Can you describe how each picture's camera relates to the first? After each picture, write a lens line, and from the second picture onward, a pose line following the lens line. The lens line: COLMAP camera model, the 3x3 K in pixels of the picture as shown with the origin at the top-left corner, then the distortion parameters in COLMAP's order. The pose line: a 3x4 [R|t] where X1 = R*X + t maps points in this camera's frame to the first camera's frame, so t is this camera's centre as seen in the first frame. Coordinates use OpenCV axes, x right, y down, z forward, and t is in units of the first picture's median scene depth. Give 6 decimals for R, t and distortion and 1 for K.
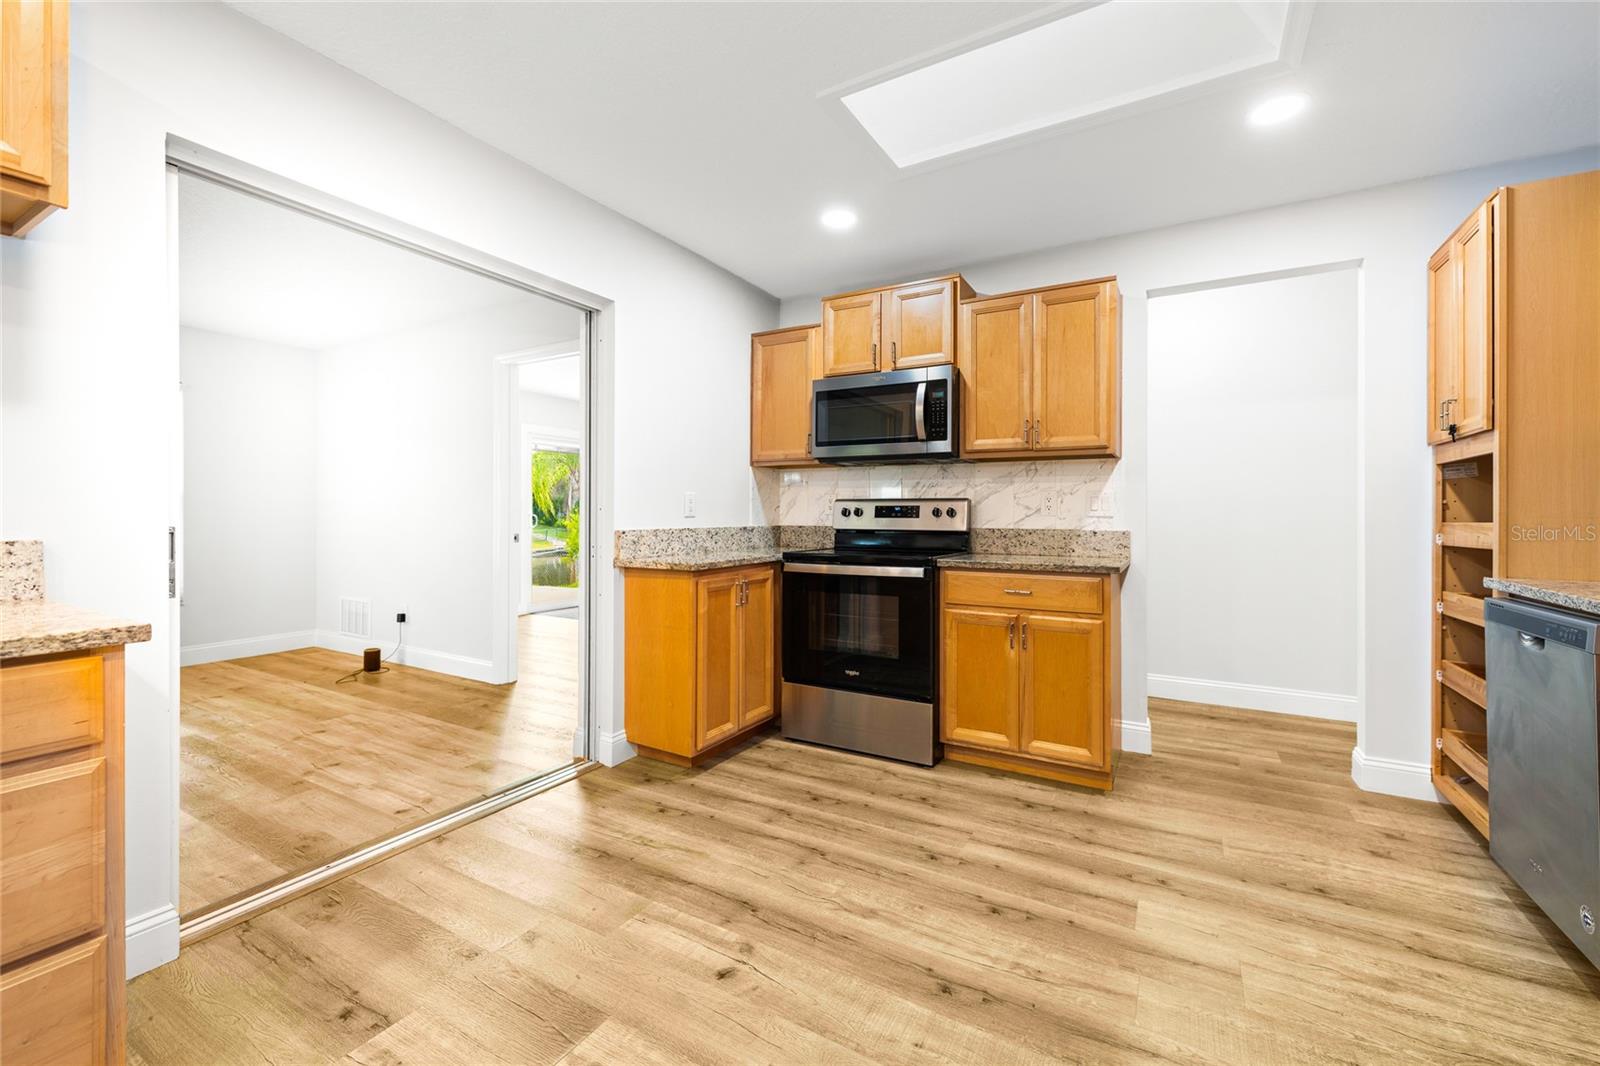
lens RADIAL K [[658.0, 0, 797.7], [0, 658.0, 518.0], [0, 0, 1]] dist [0.000530, -0.001067]
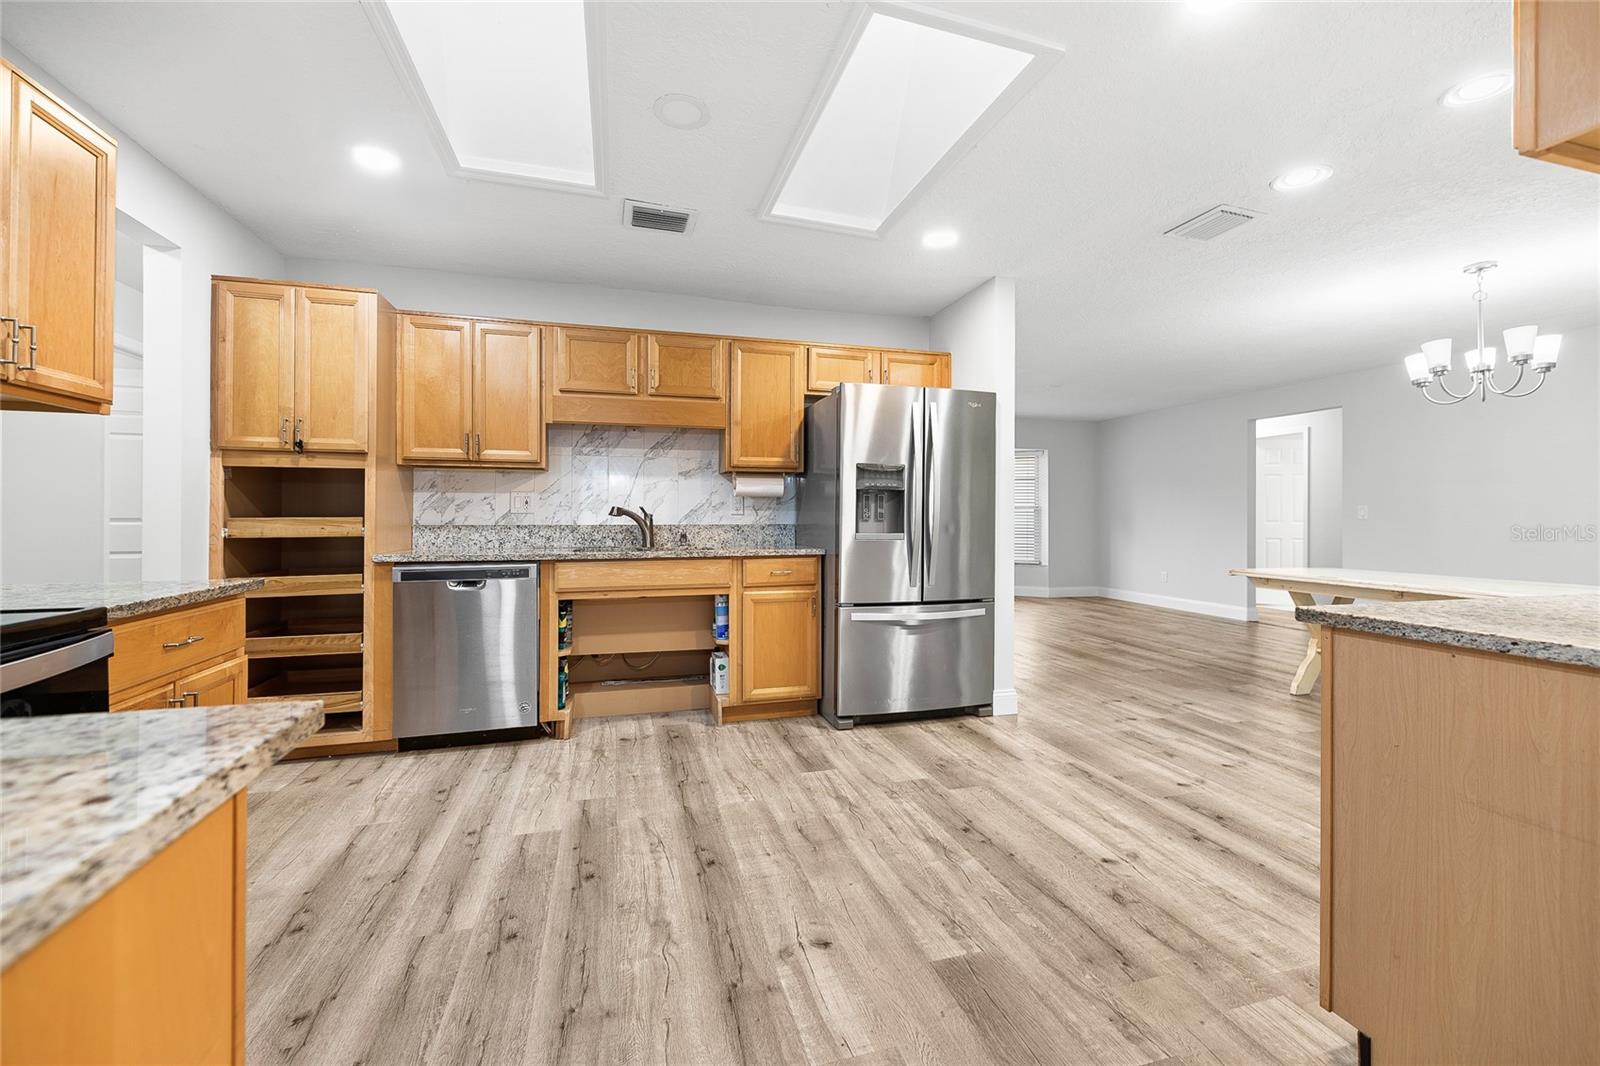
lens RADIAL K [[658.0, 0, 805.0], [0, 658.0, 513.2], [0, 0, 1]] dist [0.000530, -0.001067]
pose [[-0.731003, -0.005704, 0.682351, -0.520958], [-0.003098, 0.999982, 0.005041, -0.011540], [-0.682368, 0.001571, -0.731007, 1.147172]]
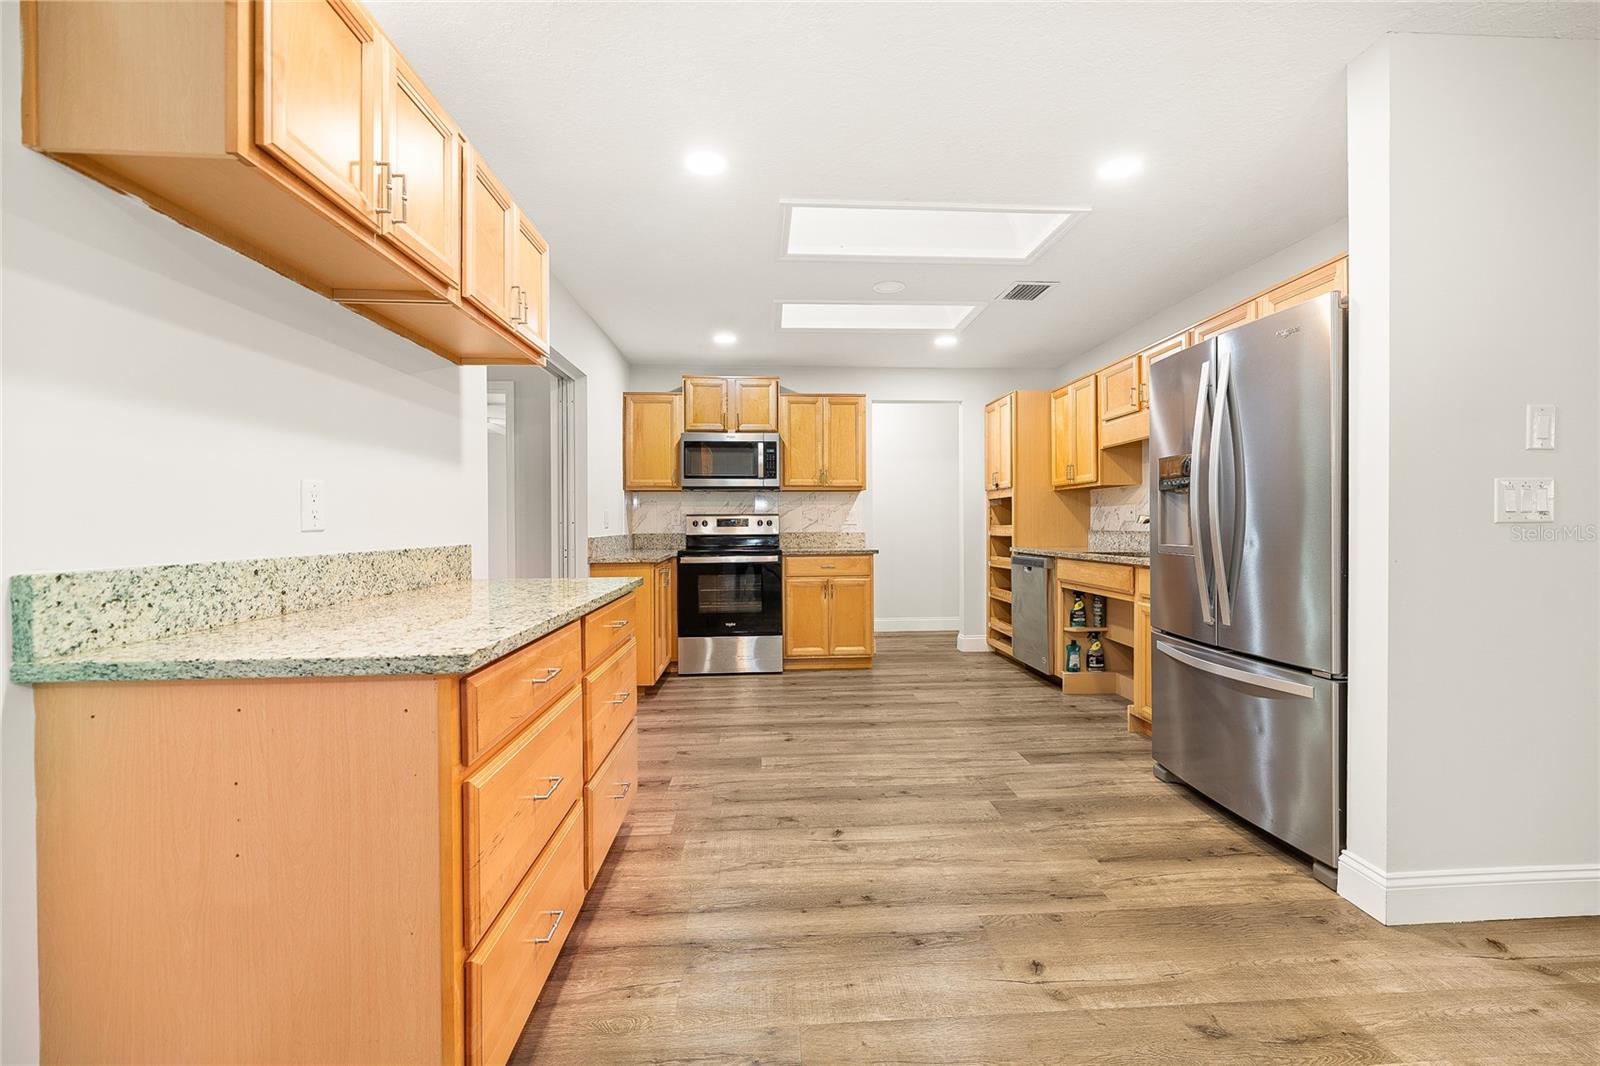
lens RADIAL K [[658.0, 0, 798.7], [0, 658.0, 537.4], [0, 0, 1]] dist [0.000530, -0.001067]
pose [[0.834886, -0.019801, 0.550067, -0.788830], [0.012398, 0.999776, 0.017172, 0.000599], [-0.550283, -0.007517, 0.834944, -0.503977]]
